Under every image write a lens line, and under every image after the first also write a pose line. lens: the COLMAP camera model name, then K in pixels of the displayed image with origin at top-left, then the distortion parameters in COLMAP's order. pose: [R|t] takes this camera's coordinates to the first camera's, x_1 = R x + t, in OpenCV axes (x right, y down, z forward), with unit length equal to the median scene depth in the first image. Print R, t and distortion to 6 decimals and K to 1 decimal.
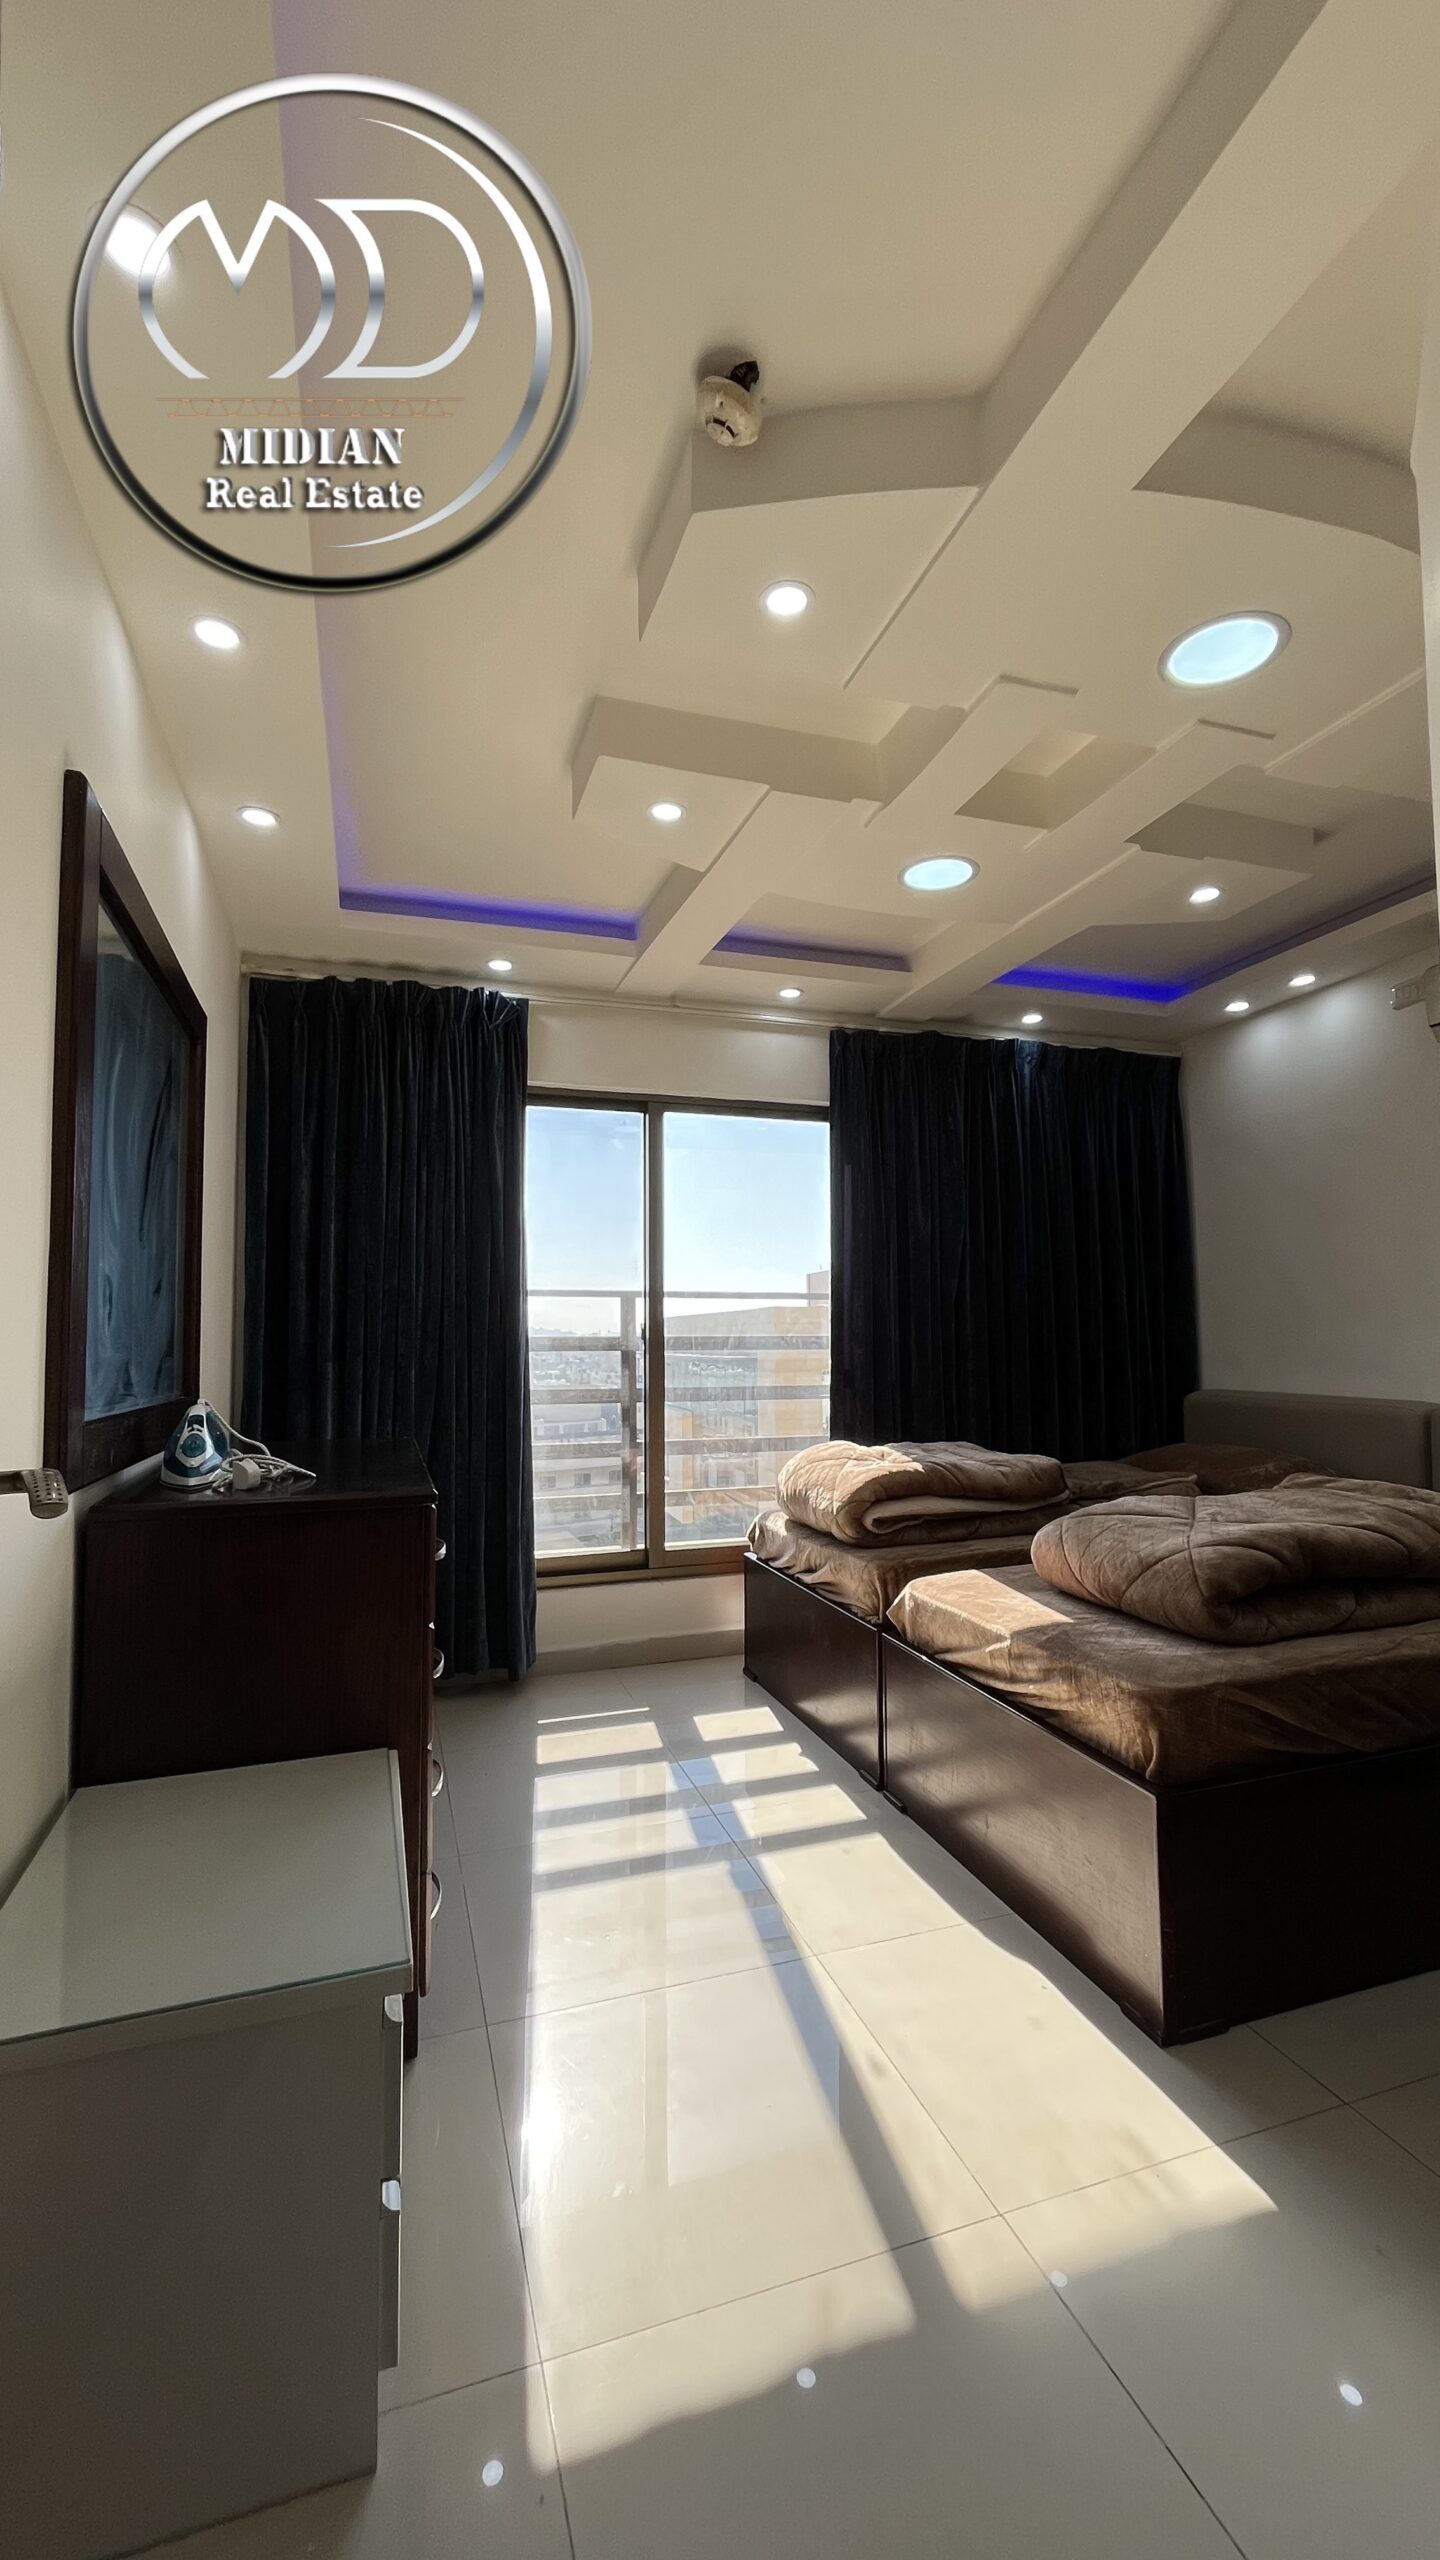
lens RADIAL K [[1034.5, 0, 714.0], [0, 1034.5, 1260.8], [0, 0, 1]] dist [-0.003558, 0.000227]
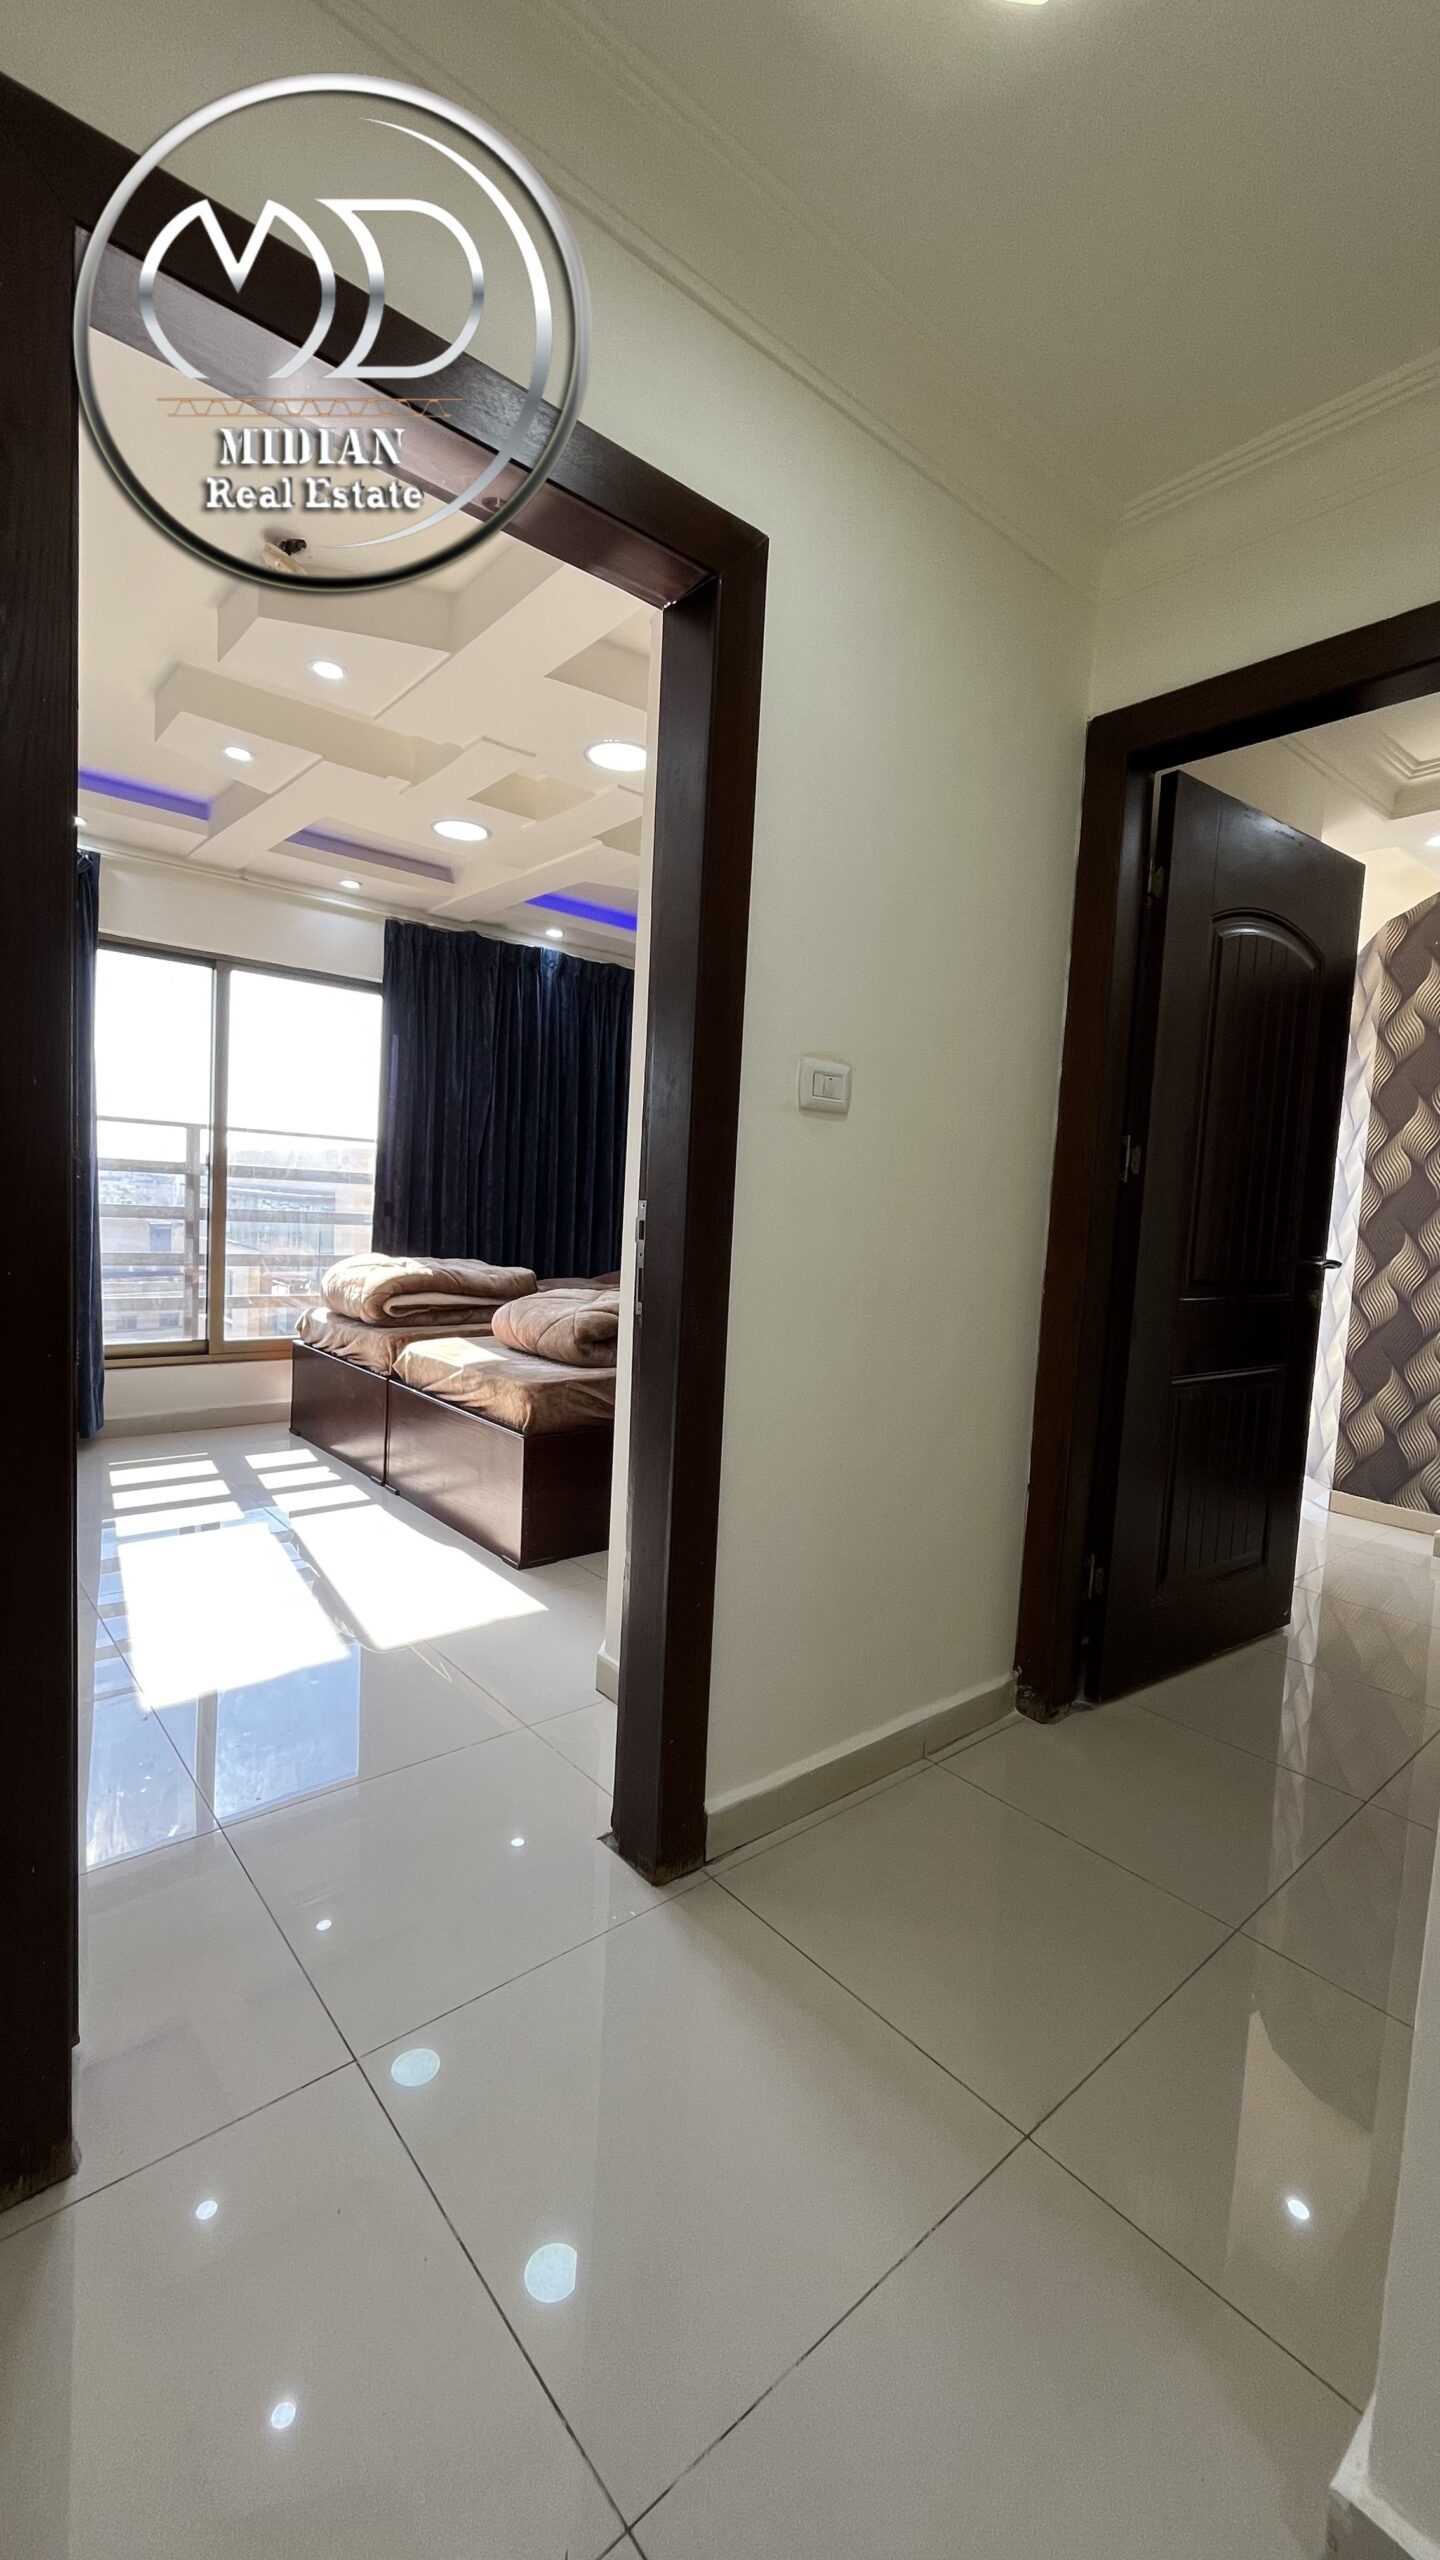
lens RADIAL K [[1034.5, 0, 716.1], [0, 1034.5, 1275.5], [0, 0, 1]] dist [-0.003558, 0.000227]
pose [[0.923045, 0.028727, 0.383618, 0.019424], [-0.088375, 0.986372, 0.138779, -0.016698], [-0.374403, -0.162002, 0.913005, -0.334141]]
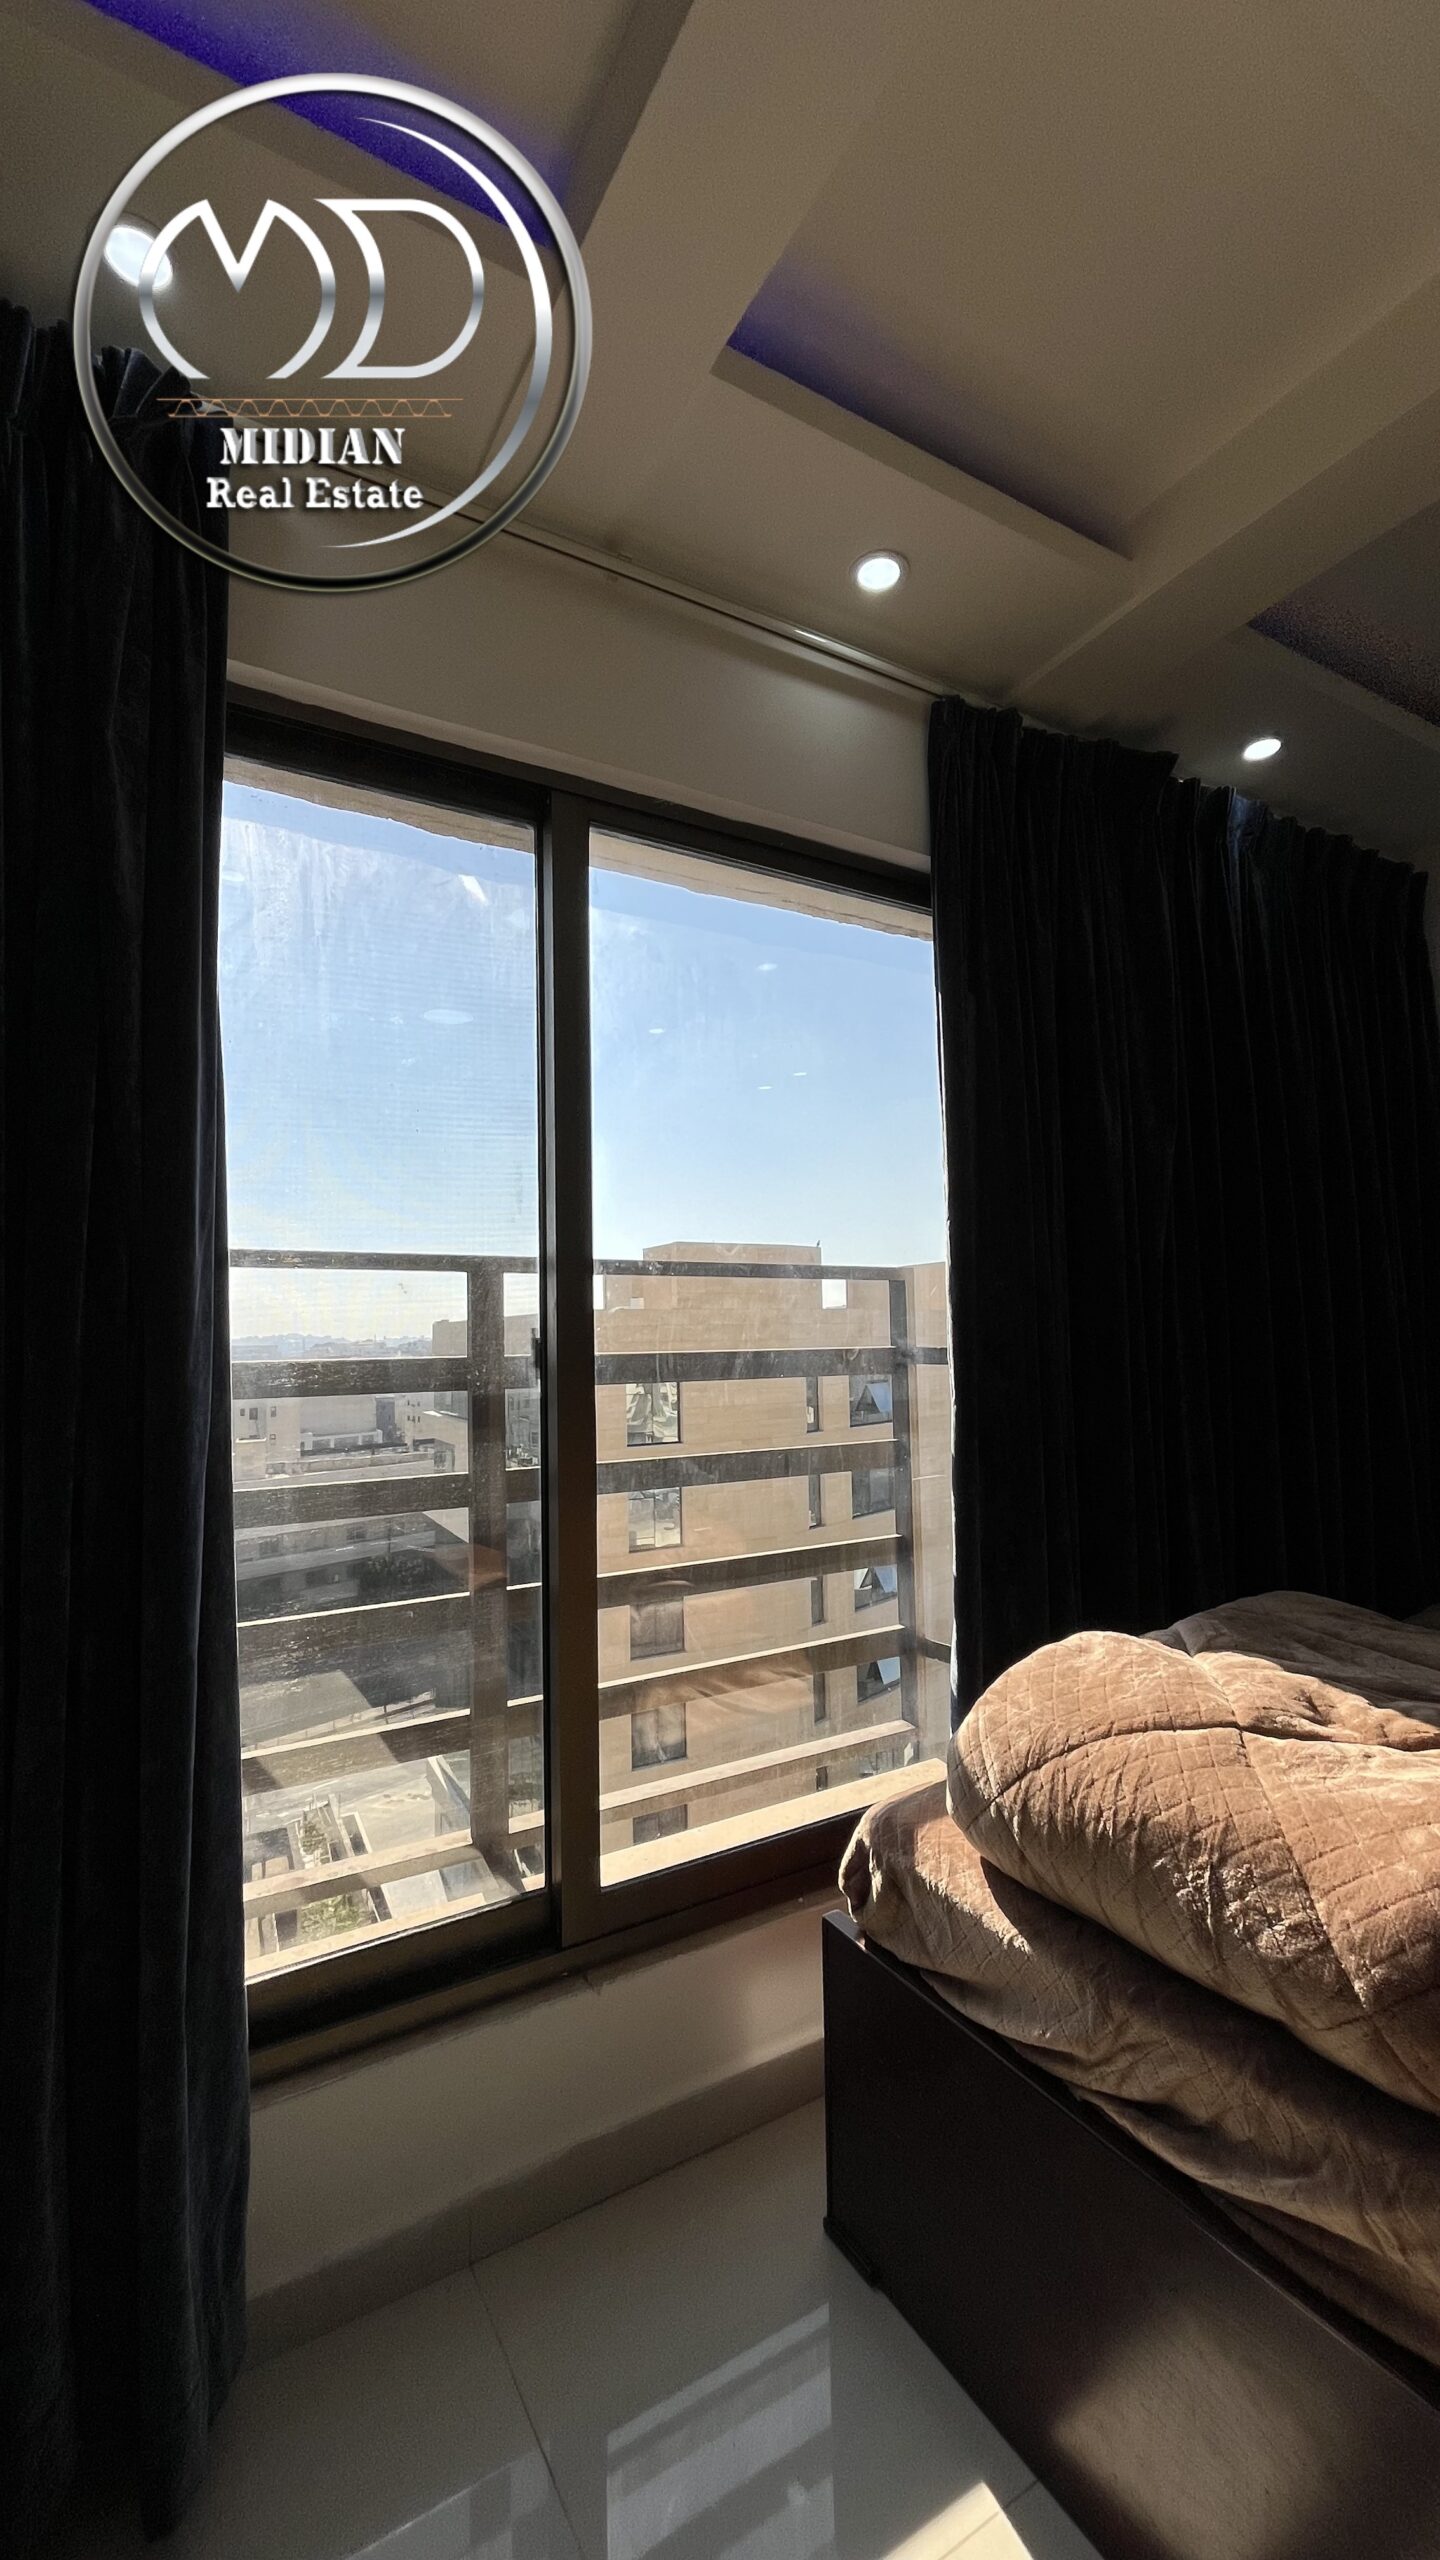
lens RADIAL K [[1034.5, 0, 746.6], [0, 1034.5, 1257.0], [0, 0, 1]] dist [-0.003558, 0.000227]
pose [[0.974303, -0.001862, 0.225234, -0.084379], [0.002222, 0.999997, -0.001343, 0.033872], [-0.225231, 0.001809, 0.974304, 0.611527]]
